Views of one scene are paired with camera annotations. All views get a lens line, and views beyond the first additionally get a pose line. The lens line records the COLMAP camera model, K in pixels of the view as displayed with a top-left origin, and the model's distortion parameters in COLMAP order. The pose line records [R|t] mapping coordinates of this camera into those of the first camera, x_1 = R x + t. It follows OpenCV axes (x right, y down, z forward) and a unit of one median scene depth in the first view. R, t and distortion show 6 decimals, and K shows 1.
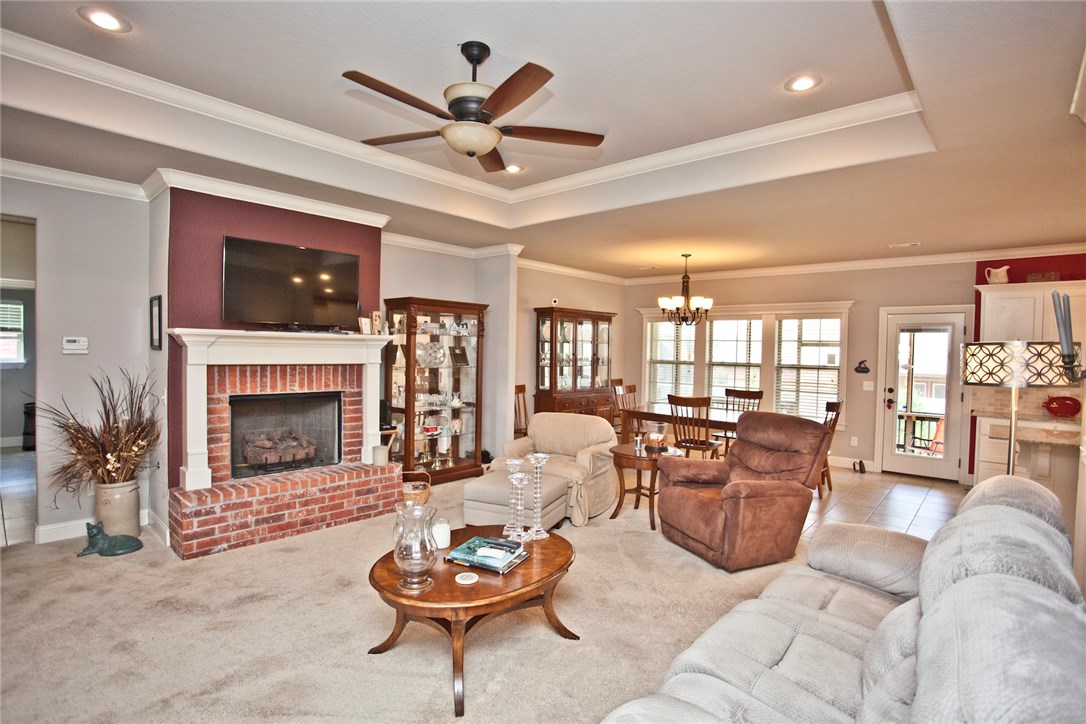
lens RADIAL K [[534.6, 0, 542.2], [0, 534.6, 361.0], [0, 0, 1]] dist [-0.062815, 0.028024]
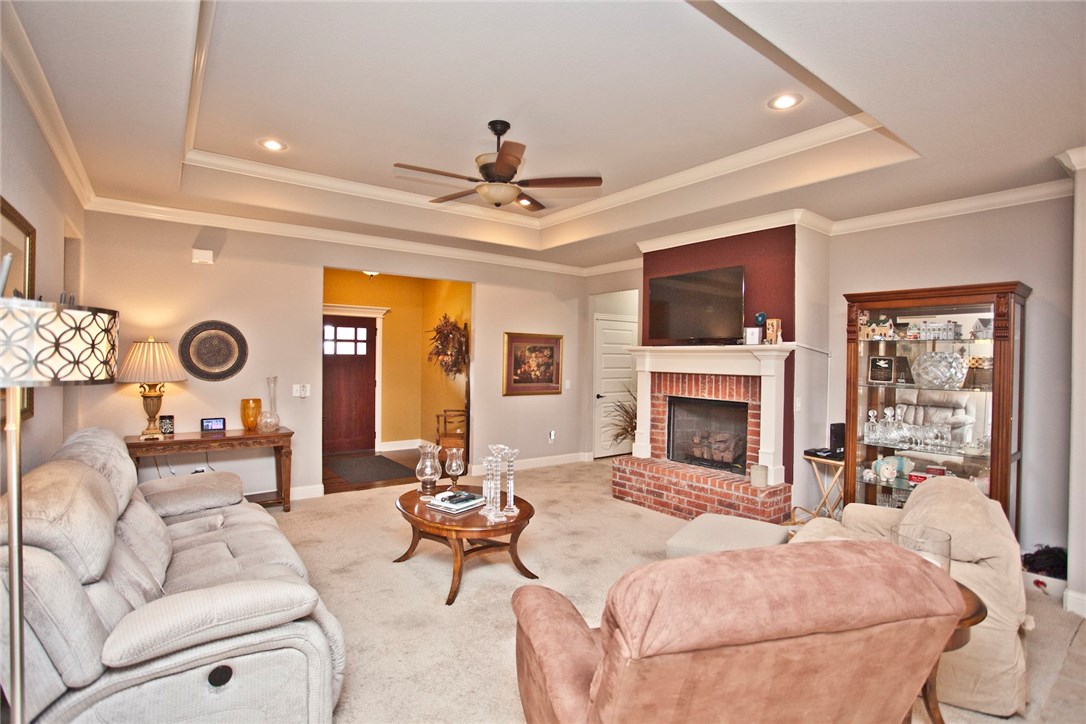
lens RADIAL K [[534.6, 0, 542.2], [0, 534.6, 361.0], [0, 0, 1]] dist [-0.062815, 0.028024]
pose [[-0.185956, -0.019674, -0.982361, 0.674624], [-0.042934, 0.999007, -0.011880, 0.006784], [0.981620, 0.039967, -0.186616, 0.804056]]
